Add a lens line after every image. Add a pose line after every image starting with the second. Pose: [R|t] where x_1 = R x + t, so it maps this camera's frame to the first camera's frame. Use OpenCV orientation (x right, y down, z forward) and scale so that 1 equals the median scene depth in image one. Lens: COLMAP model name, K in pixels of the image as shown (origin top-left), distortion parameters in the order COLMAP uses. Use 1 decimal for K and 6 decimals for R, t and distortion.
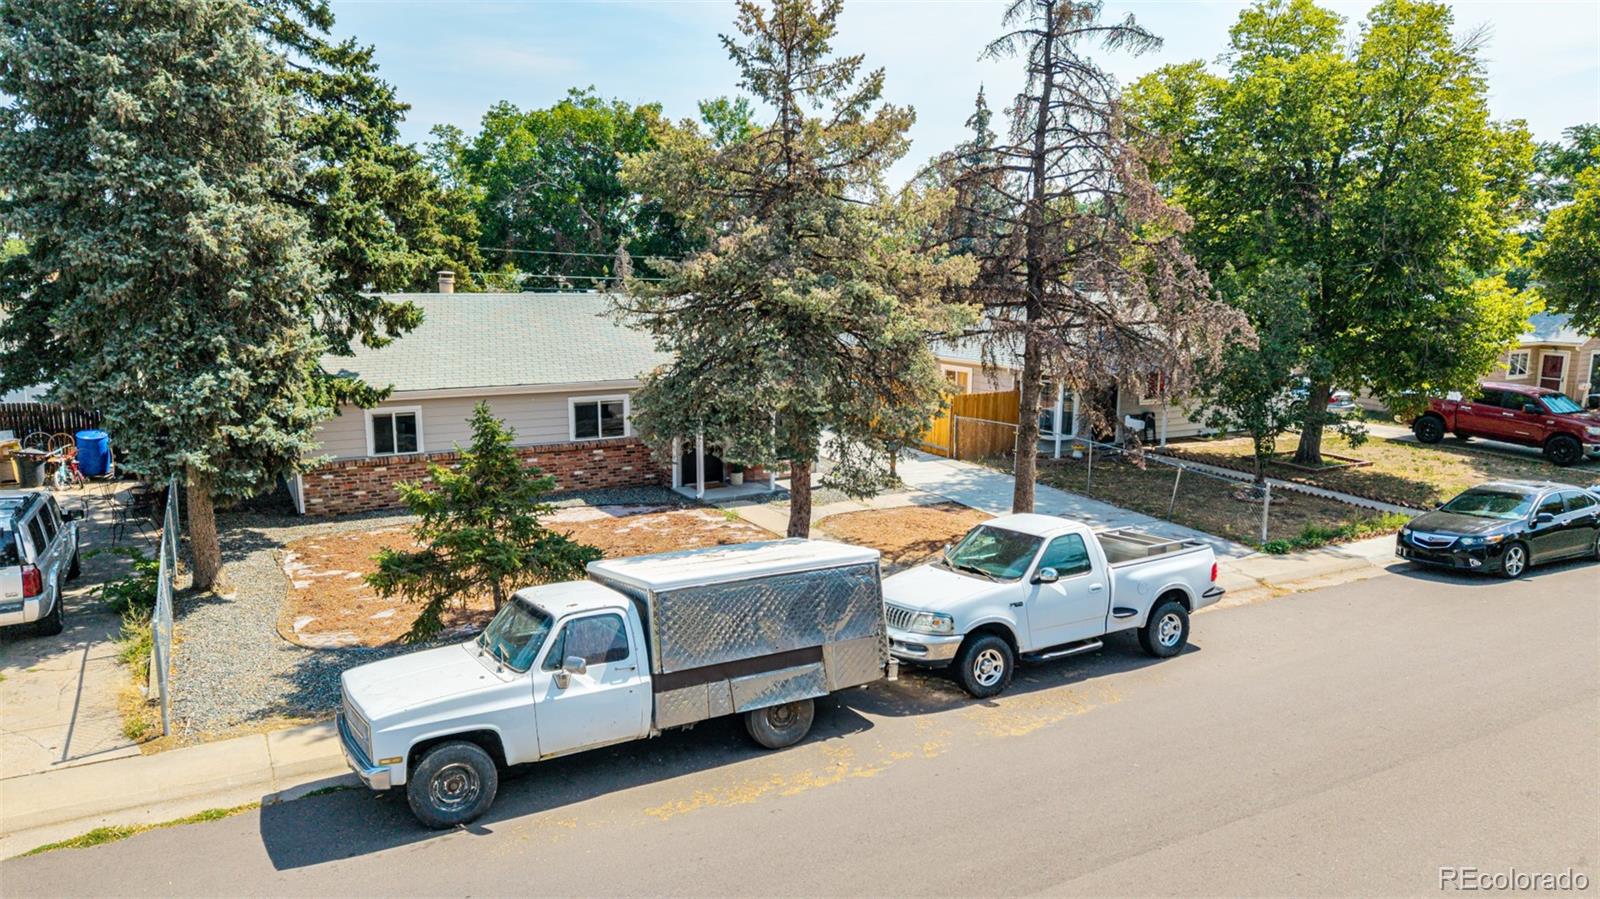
lens RADIAL K [[1056.6, 0, 794.3], [0, 1056.6, 461.3], [0, 0, 1]] dist [0.043717, -0.049144]
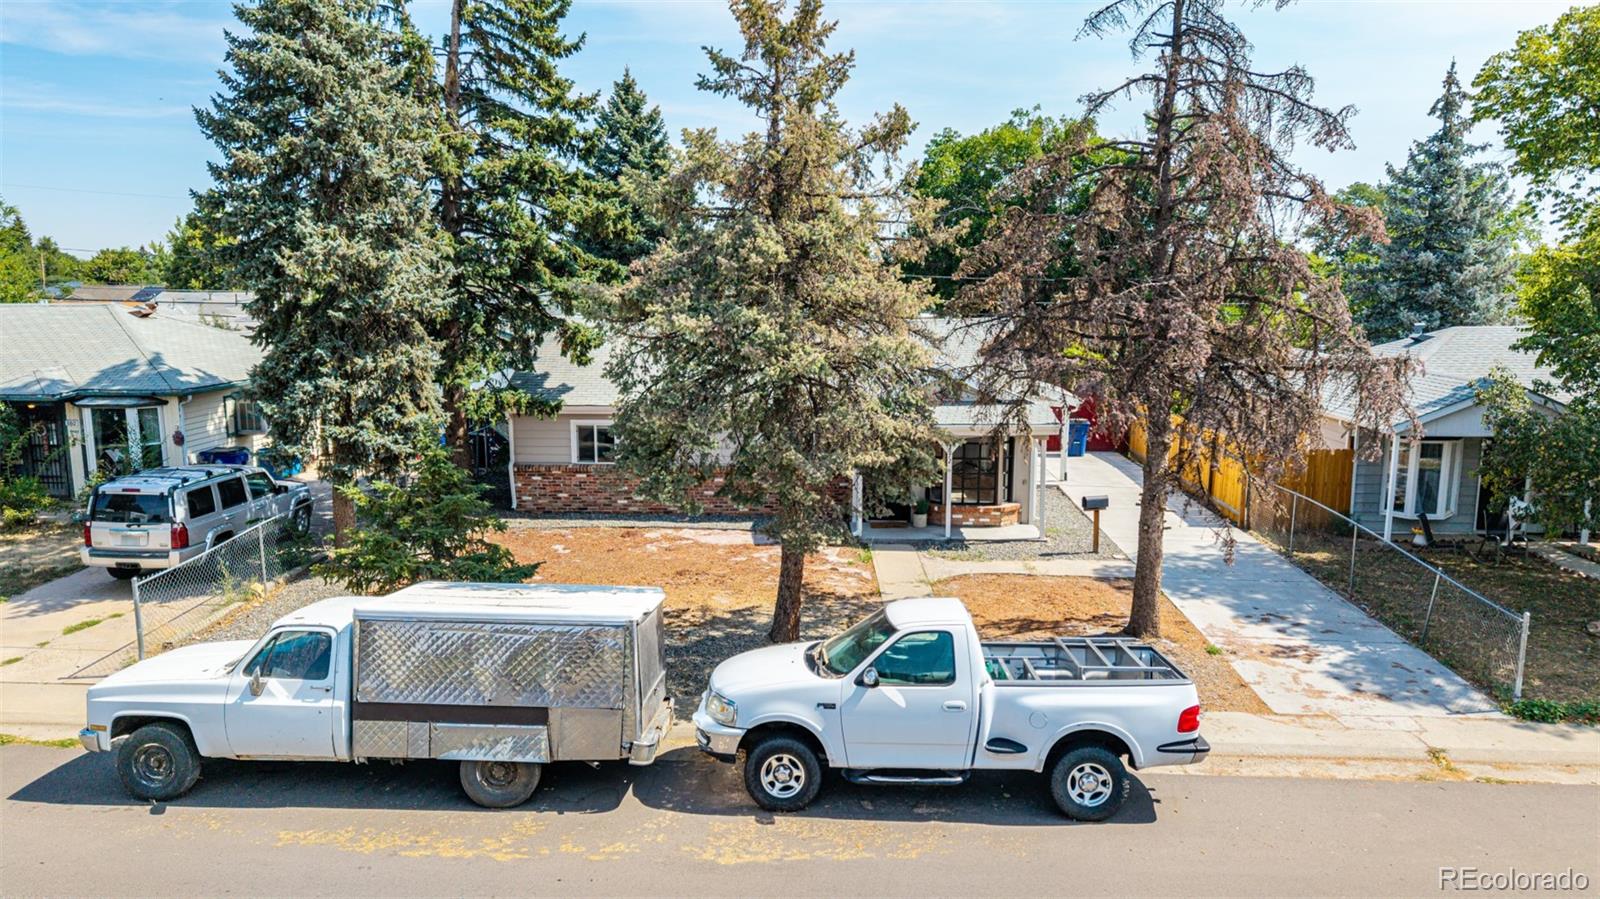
lens RADIAL K [[1056.6, 0, 796.9], [0, 1056.6, 458.5], [0, 0, 1]] dist [0.043717, -0.049144]
pose [[0.859745, 0.080483, -0.504343, 0.559171], [-0.092530, 0.995709, 0.001161, -0.050662], [0.502272, 0.045669, 0.863503, 0.265805]]
